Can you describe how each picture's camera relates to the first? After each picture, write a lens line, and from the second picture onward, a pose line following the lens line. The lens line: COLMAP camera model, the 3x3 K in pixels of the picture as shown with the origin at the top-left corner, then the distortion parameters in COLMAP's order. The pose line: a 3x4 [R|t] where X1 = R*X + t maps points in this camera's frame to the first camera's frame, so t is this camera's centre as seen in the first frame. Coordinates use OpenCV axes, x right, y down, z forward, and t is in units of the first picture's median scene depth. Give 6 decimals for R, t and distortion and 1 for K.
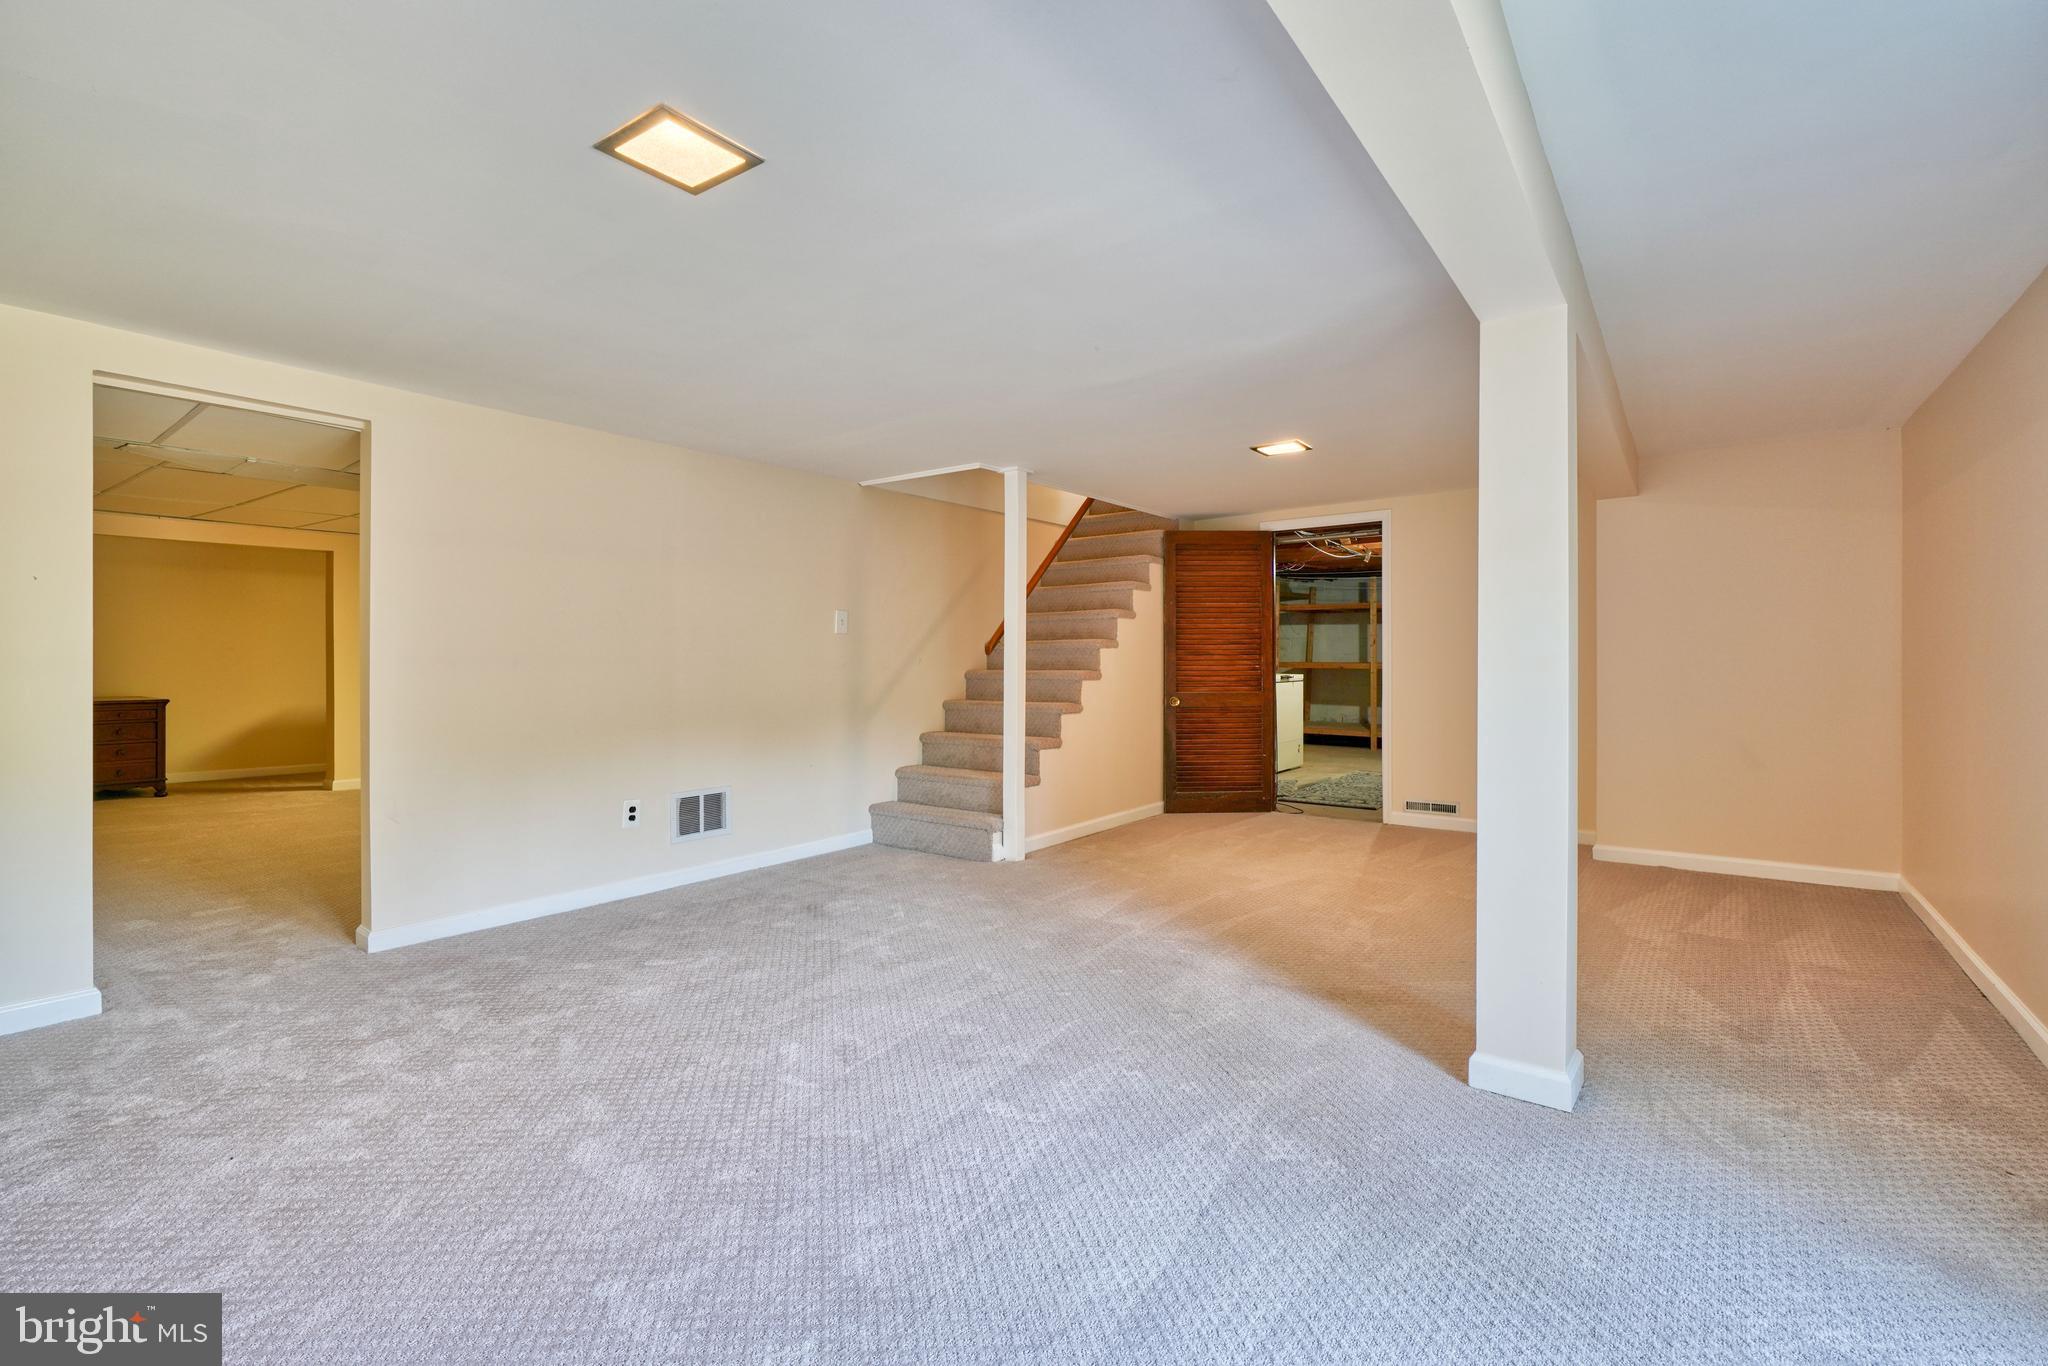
lens RADIAL K [[931.0, 0, 1024.0], [0, 931.0, 683.0], [0, 0, 1]] dist [-0.006291, -0.000729]
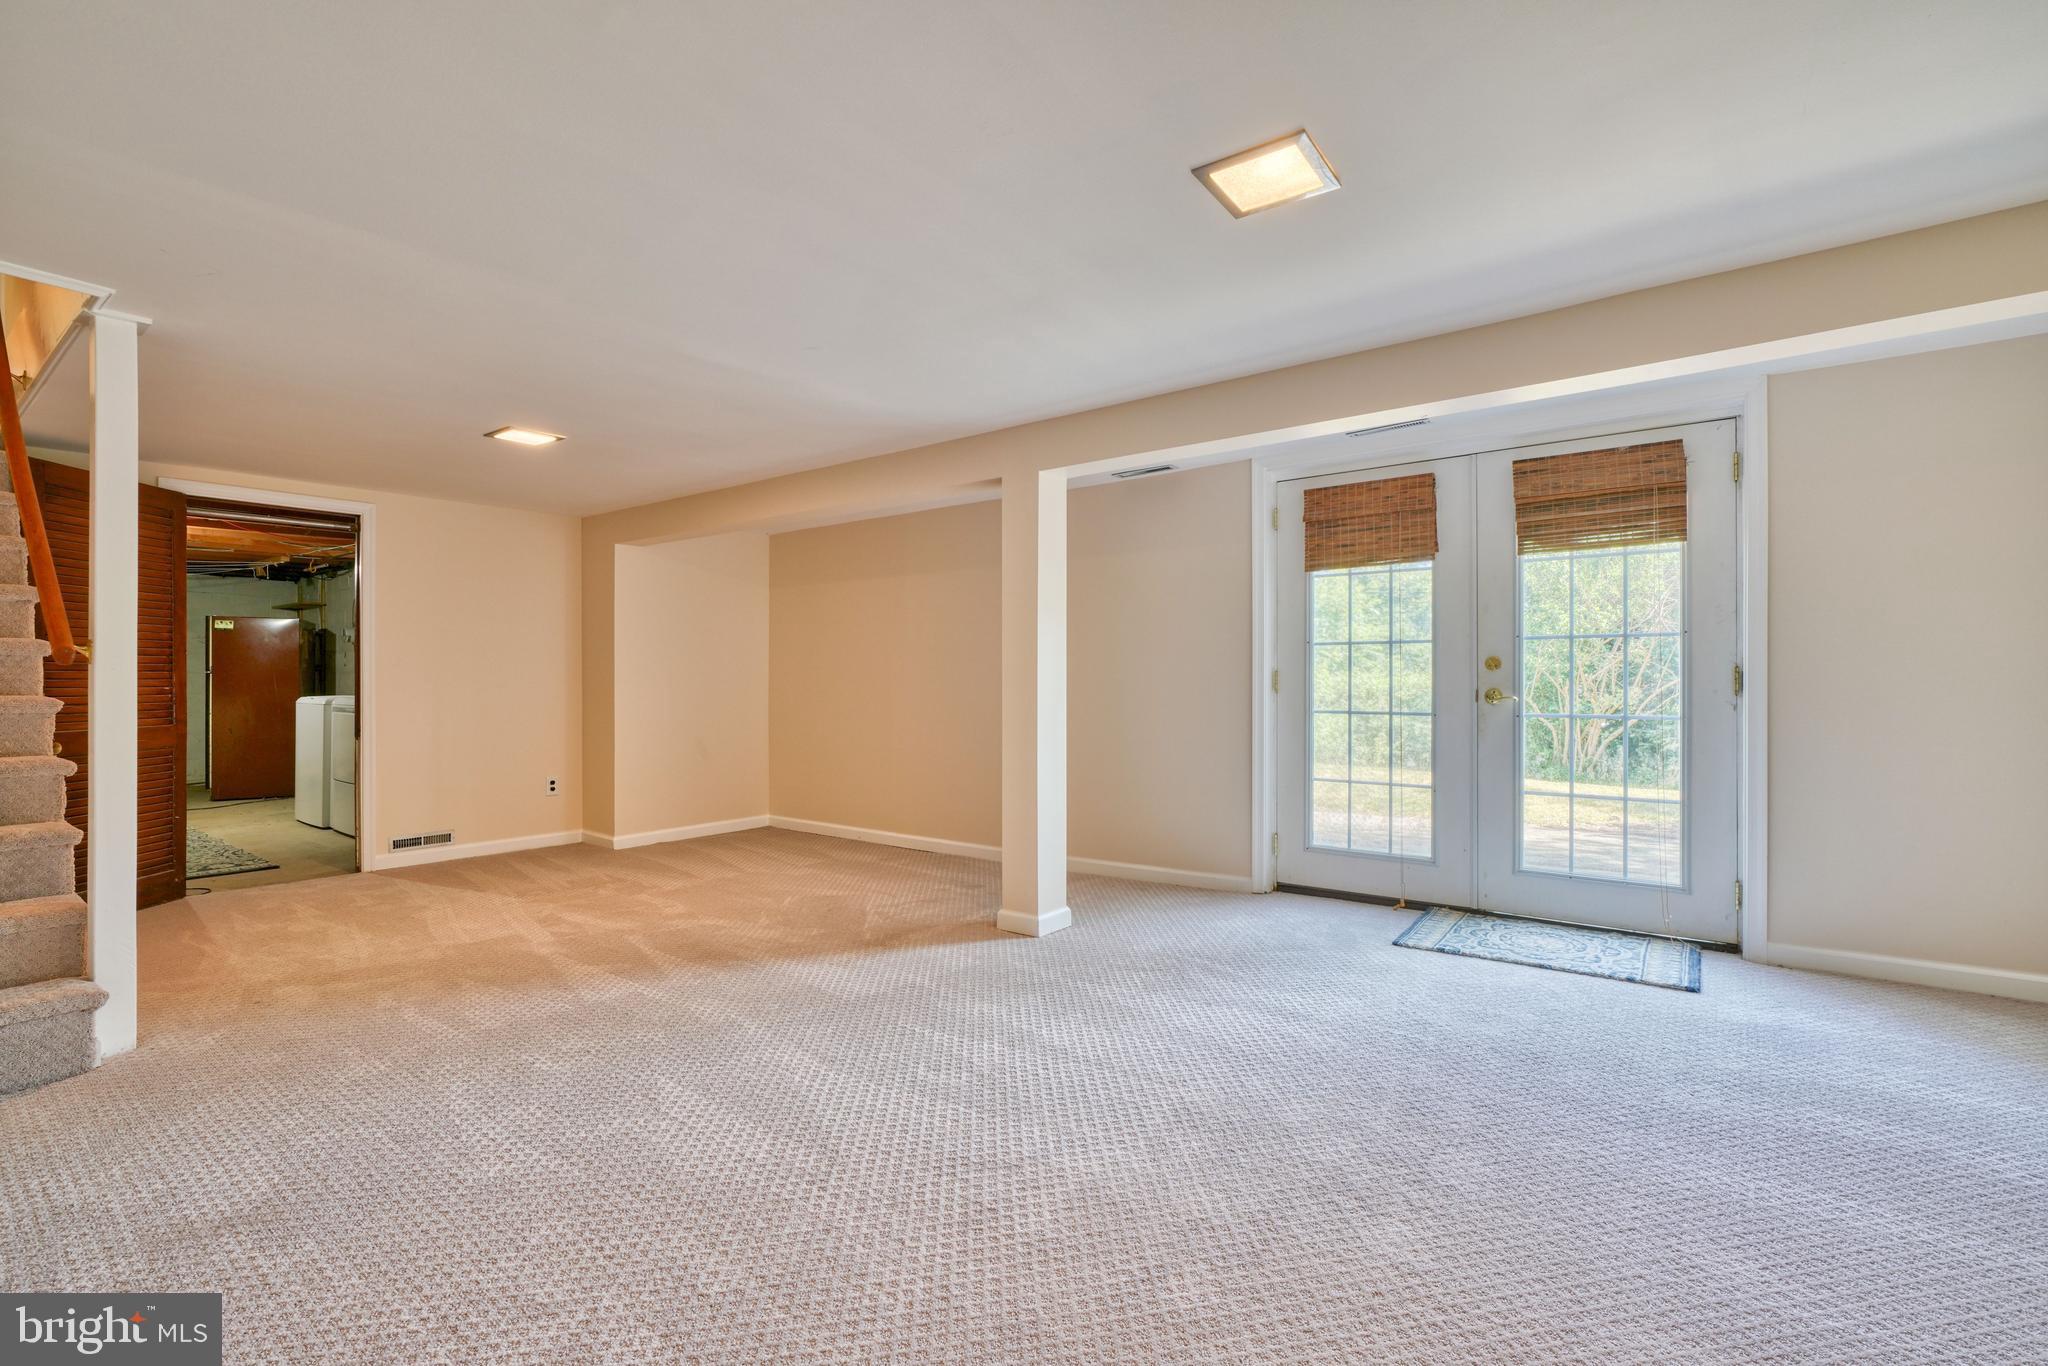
lens RADIAL K [[883.5, 0, 1024.0], [0, 883.5, 683.0], [0, 0, 1]] dist [-0.000769, -0.000128]
pose [[0.002108, 0.001719, 0.999996, -0.561945], [0.027846, 0.999611, -0.001777, -0.004145], [-0.999610, 0.027850, 0.002060, 0.533958]]
